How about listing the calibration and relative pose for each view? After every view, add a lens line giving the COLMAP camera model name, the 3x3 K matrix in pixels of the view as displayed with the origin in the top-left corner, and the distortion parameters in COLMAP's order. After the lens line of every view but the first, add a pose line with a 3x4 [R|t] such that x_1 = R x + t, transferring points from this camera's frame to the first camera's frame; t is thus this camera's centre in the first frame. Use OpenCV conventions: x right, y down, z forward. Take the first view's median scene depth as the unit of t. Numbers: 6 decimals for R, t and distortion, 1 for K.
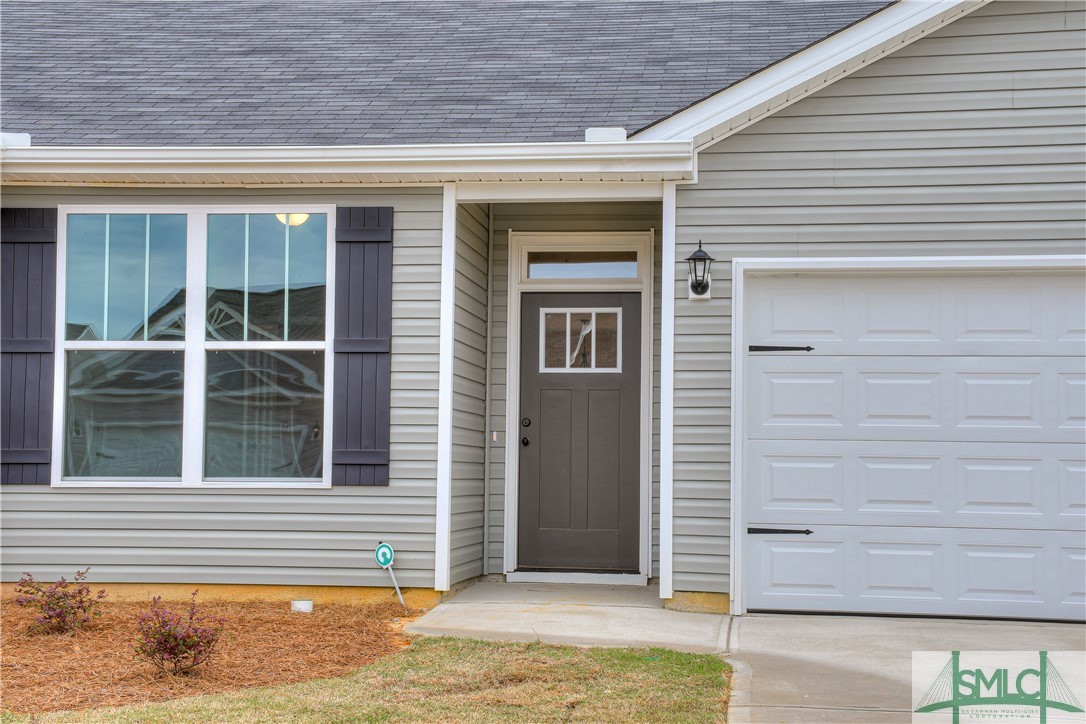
lens RADIAL K [[1651.5, 0, 543.0], [0, 1651.5, 362.0], [0, 0, 1]] dist [0.188841, 0.031013]
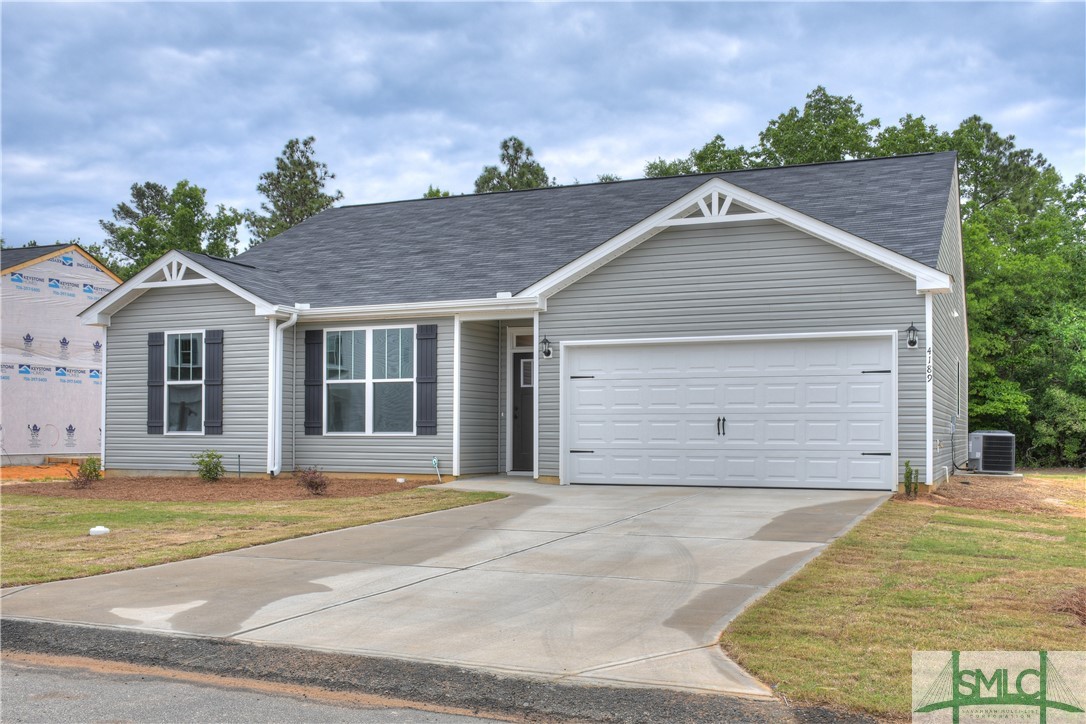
lens RADIAL K [[1120.5, 0, 540.5], [0, 1120.5, 382.6], [0, 0, 1]] dist [-0.019795, 0.000904]
pose [[0.956301, -0.022661, -0.291504, 0.556541], [0.028772, 0.999447, 0.016693, -0.028948], [0.290965, -0.024351, 0.956424, -0.588645]]
